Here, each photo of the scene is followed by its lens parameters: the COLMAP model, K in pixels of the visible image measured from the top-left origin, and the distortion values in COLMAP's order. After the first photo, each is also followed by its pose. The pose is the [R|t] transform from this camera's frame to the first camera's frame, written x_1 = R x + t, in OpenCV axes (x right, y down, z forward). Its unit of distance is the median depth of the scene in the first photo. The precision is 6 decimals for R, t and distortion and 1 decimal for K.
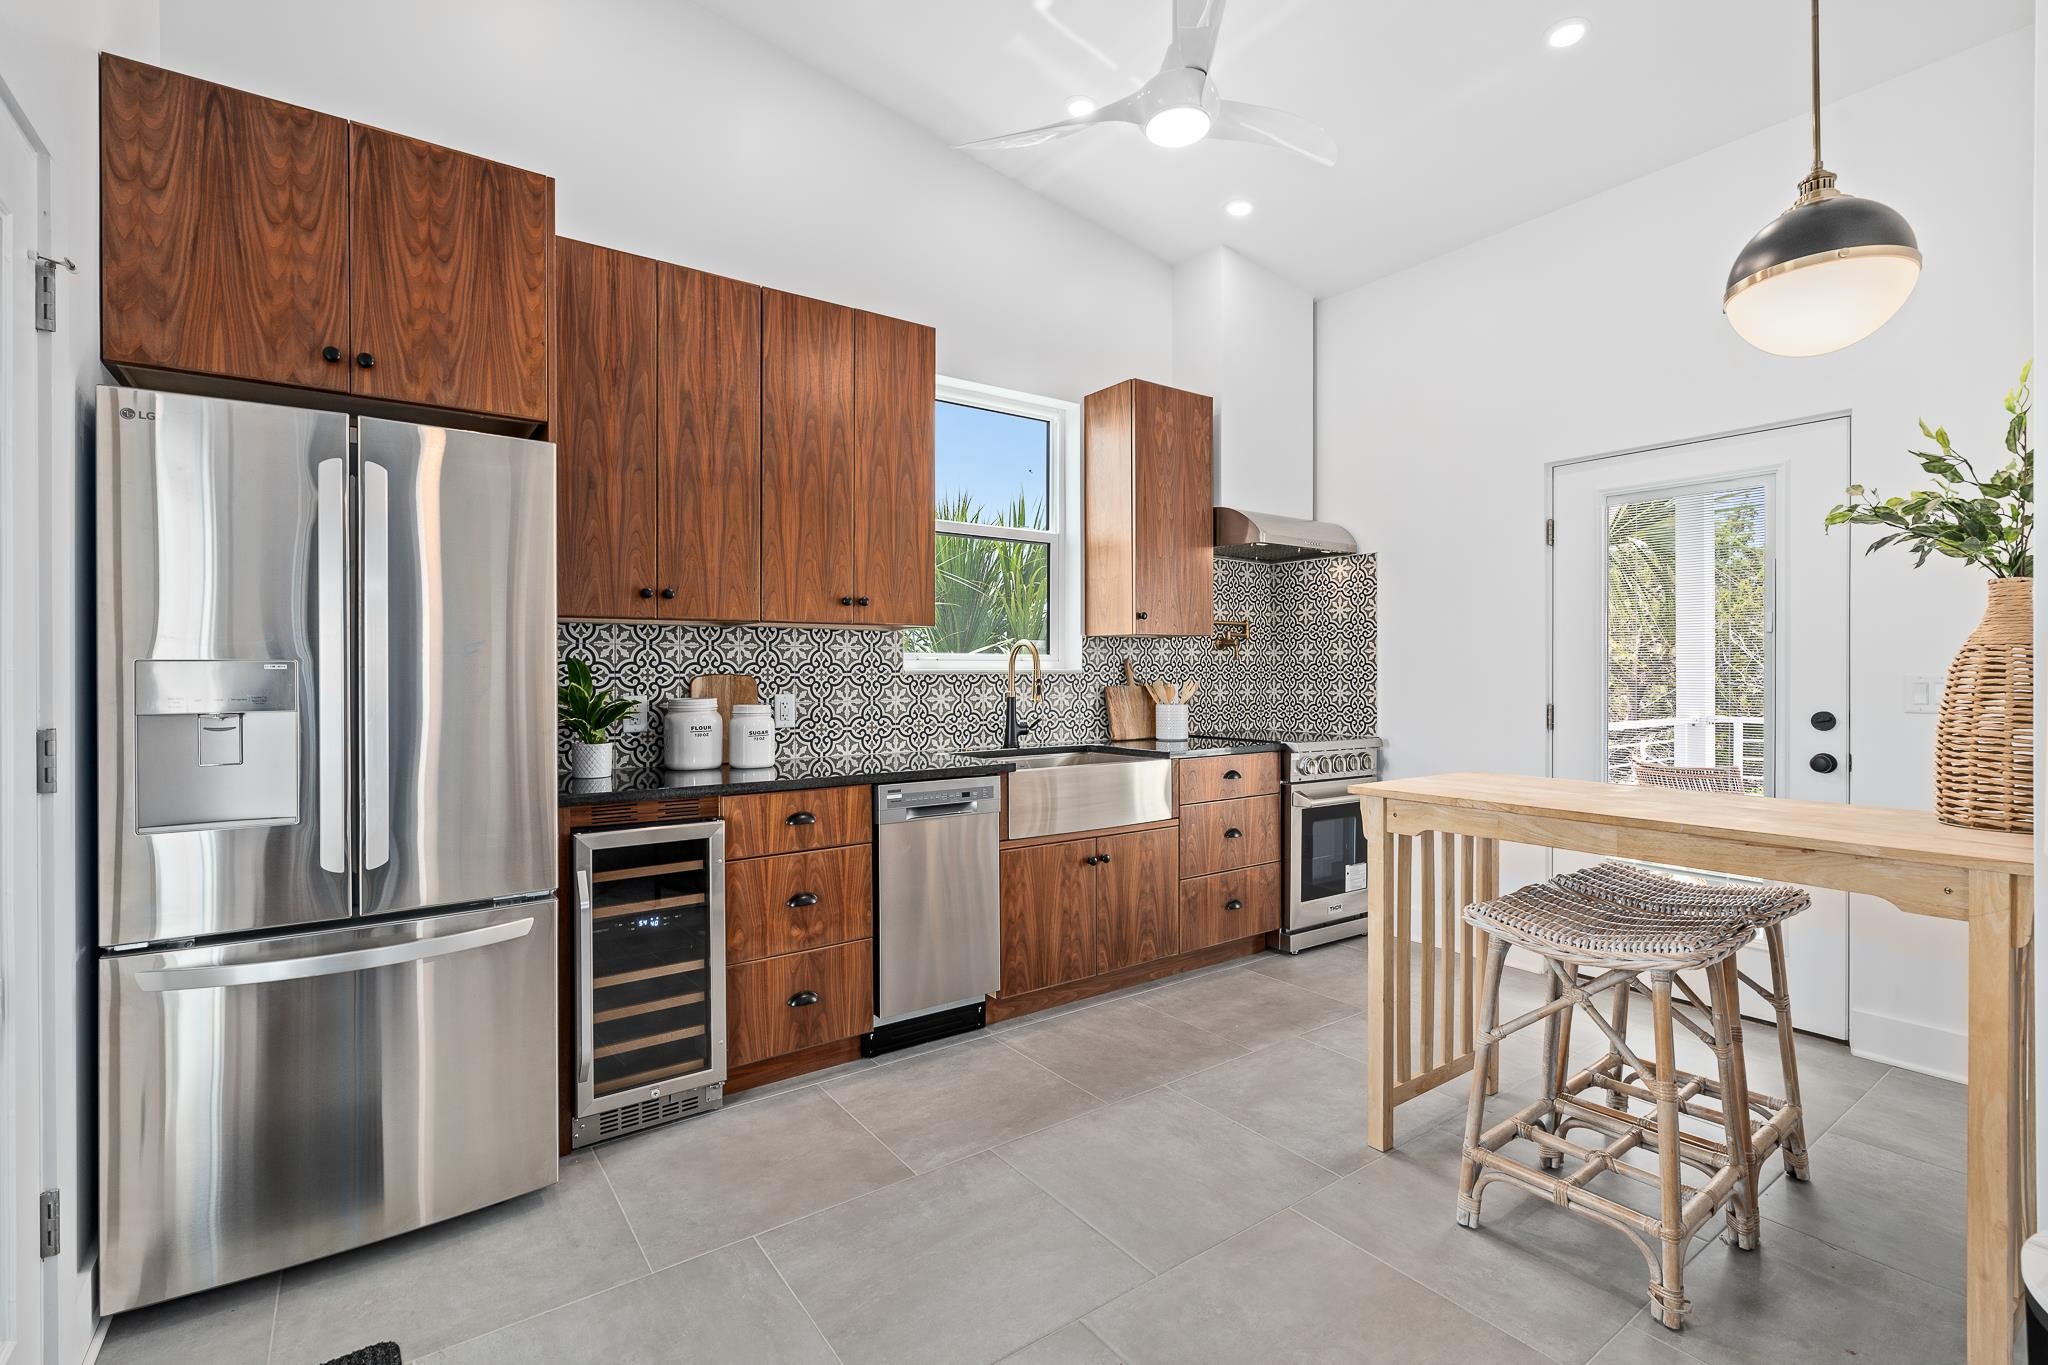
lens RADIAL K [[932.0, 0, 1020.5], [0, 932.0, 673.0], [0, 0, 1]] dist [-0.004627, 0.002254]
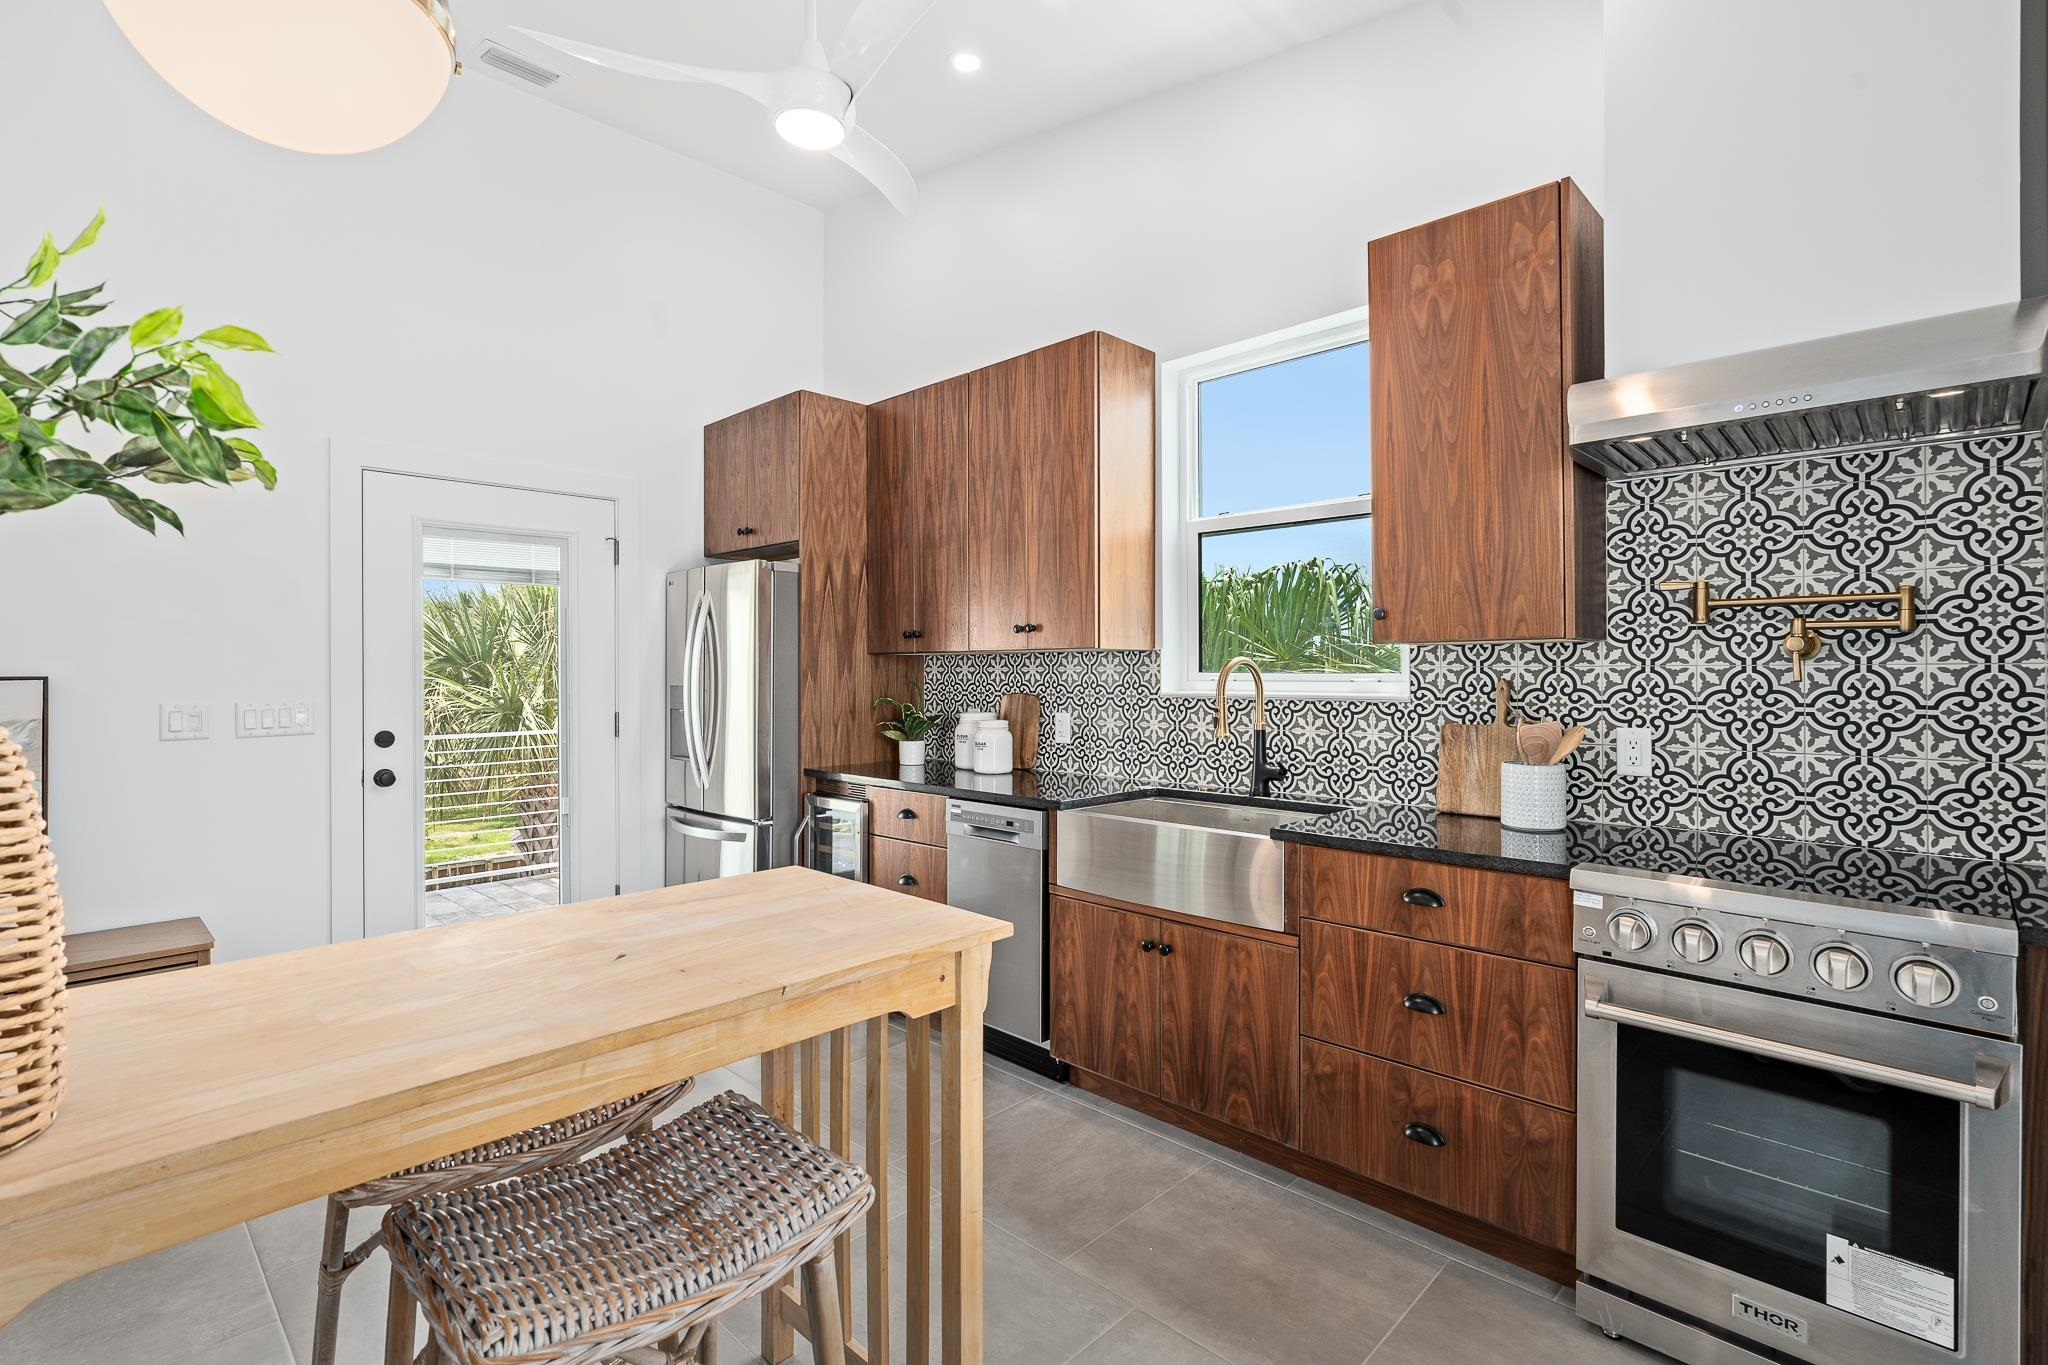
lens RADIAL K [[932.0, 0, 1027.3], [0, 932.0, 670.2], [0, 0, 1]] dist [-0.004627, 0.002254]
pose [[0.185443, 0.001745, -0.982653, 0.863843], [0.001462, 0.999997, 0.002052, -0.031010], [0.982654, -0.001817, 0.185440, 0.797782]]
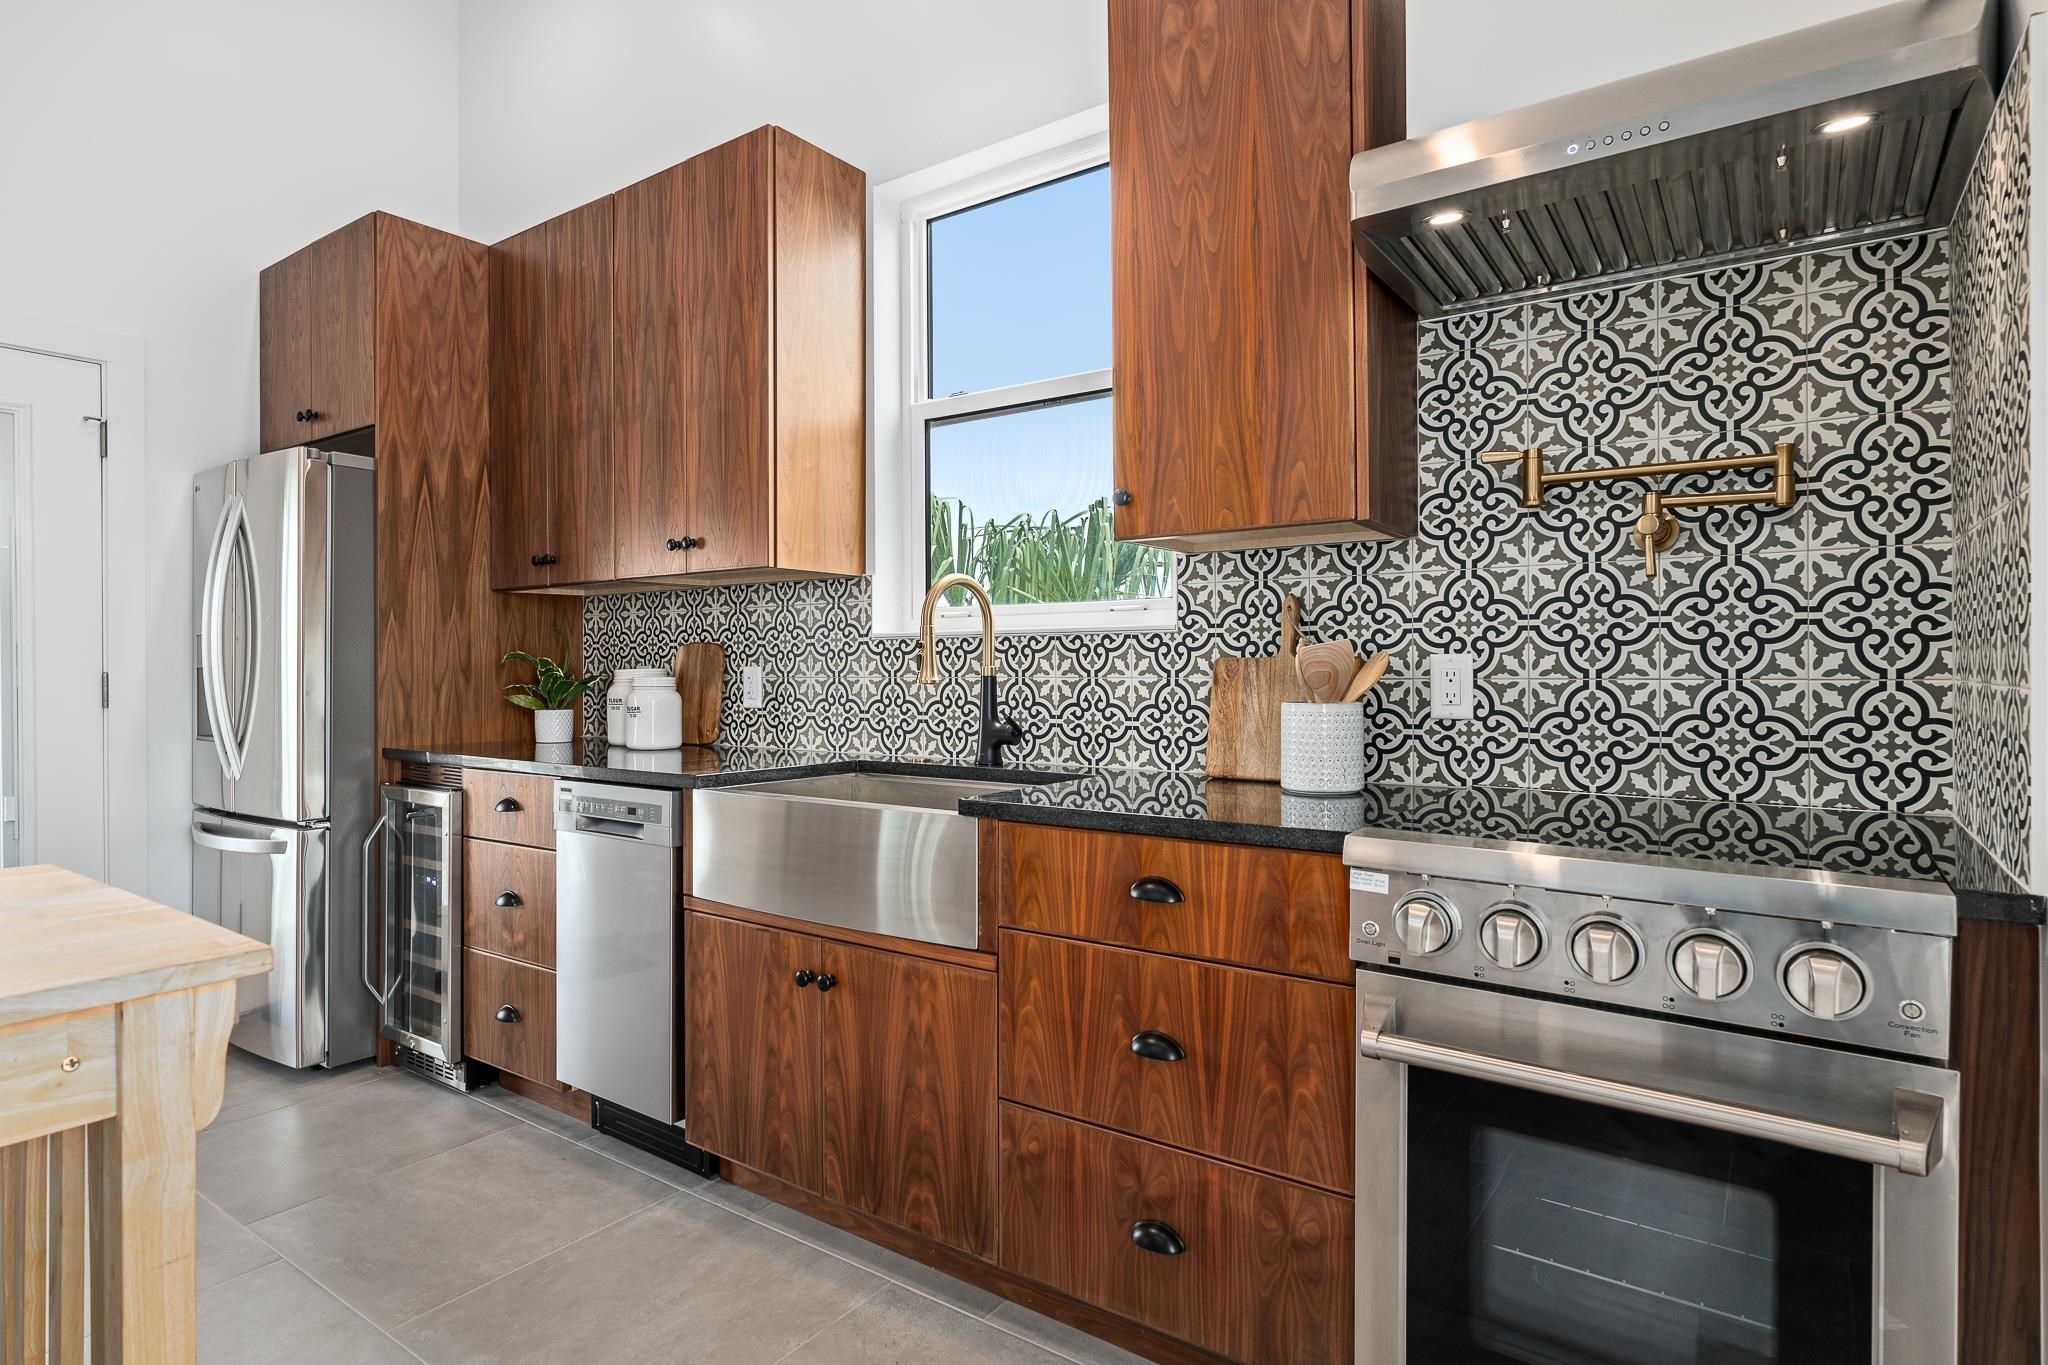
lens RADIAL K [[1062.3, 0, 1011.8], [0, 1062.3, 668.2], [0, 0, 1]] dist [-0.004883, 0.003108]
pose [[0.329214, 0.003192, -0.944250, 0.729636], [0.002240, 0.999989, 0.004162, 0.022159], [0.944253, -0.003485, 0.329204, 0.960079]]
